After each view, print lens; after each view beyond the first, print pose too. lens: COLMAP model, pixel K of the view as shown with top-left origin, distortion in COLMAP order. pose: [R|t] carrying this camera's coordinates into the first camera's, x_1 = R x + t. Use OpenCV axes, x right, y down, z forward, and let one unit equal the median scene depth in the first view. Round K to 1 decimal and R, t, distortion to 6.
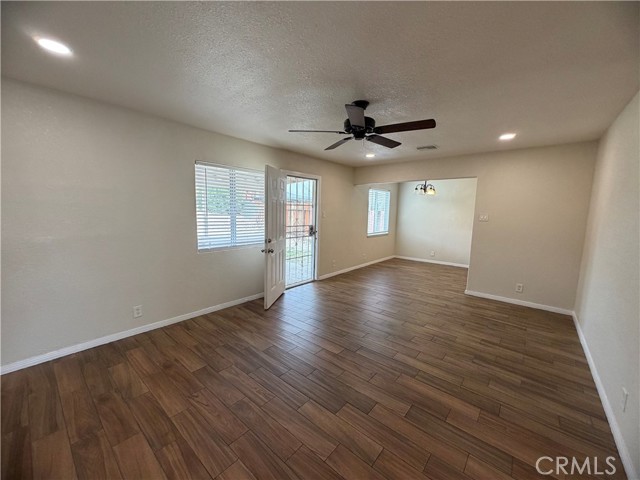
lens RADIAL K [[255.3, 0, 320.0], [0, 255.3, 240.0], [0, 0, 1]] dist [0.002190, 0.000205]
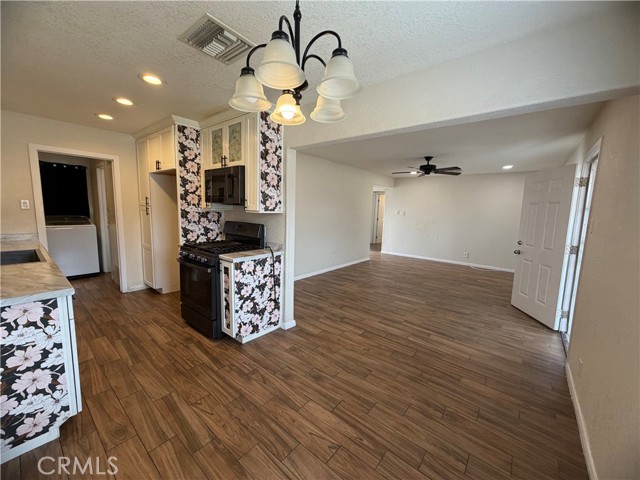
lens RADIAL K [[255.3, 0, 320.0], [0, 255.3, 240.0], [0, 0, 1]] dist [0.002190, 0.000205]
pose [[-0.998561, -0.050416, -0.018263, 0.856570], [-0.053330, 0.969217, 0.240363, -0.287739], [0.005583, 0.240991, -0.970511, 2.619813]]
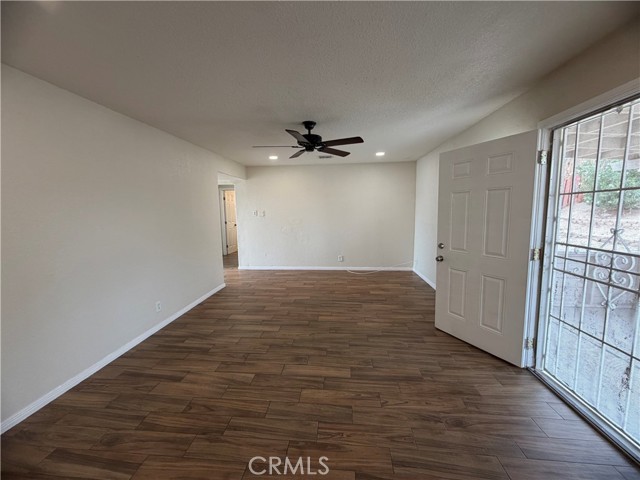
lens RADIAL K [[255.3, 0, 320.0], [0, 255.3, 240.0], [0, 0, 1]] dist [0.002190, 0.000205]
pose [[-0.821327, 0.063933, -0.566863, 0.729465], [-0.066315, 0.976262, 0.206189, -0.200735], [0.566590, 0.206940, -0.797591, 1.821080]]
